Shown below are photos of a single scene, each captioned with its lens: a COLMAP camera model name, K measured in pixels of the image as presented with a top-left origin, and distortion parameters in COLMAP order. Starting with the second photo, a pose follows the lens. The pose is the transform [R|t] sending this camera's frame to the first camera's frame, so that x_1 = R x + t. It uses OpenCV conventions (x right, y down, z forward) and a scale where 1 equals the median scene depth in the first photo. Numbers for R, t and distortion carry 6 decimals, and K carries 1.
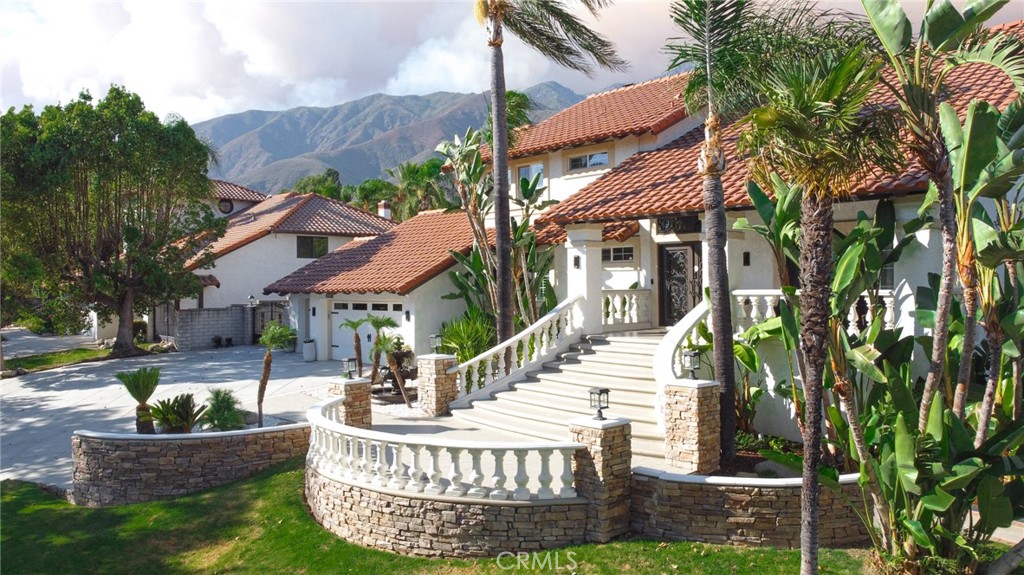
lens RADIAL K [[770.9, 0, 511.9], [0, 770.9, 288.0], [0, 0, 1]] dist [-0.001852, -0.005819]
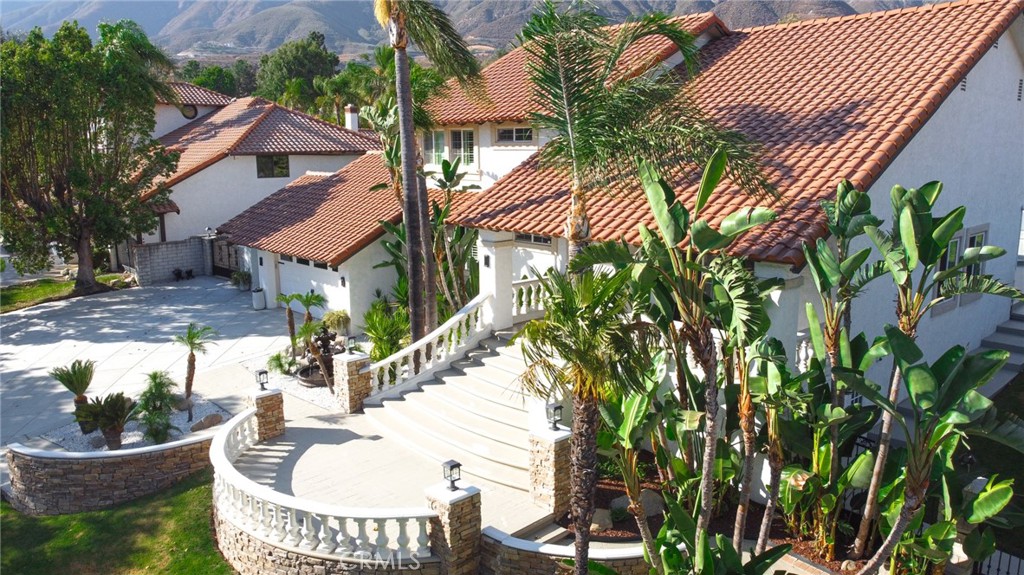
lens RADIAL K [[770.9, 0, 512.5], [0, 770.9, 284.5], [0, 0, 1]] dist [-0.001852, -0.005819]
pose [[1.000000, 0.000064, -0.000013, 0.128563], [-0.000060, 0.983542, 0.180681, -0.205600], [0.000025, -0.180681, 0.983542, -0.026328]]
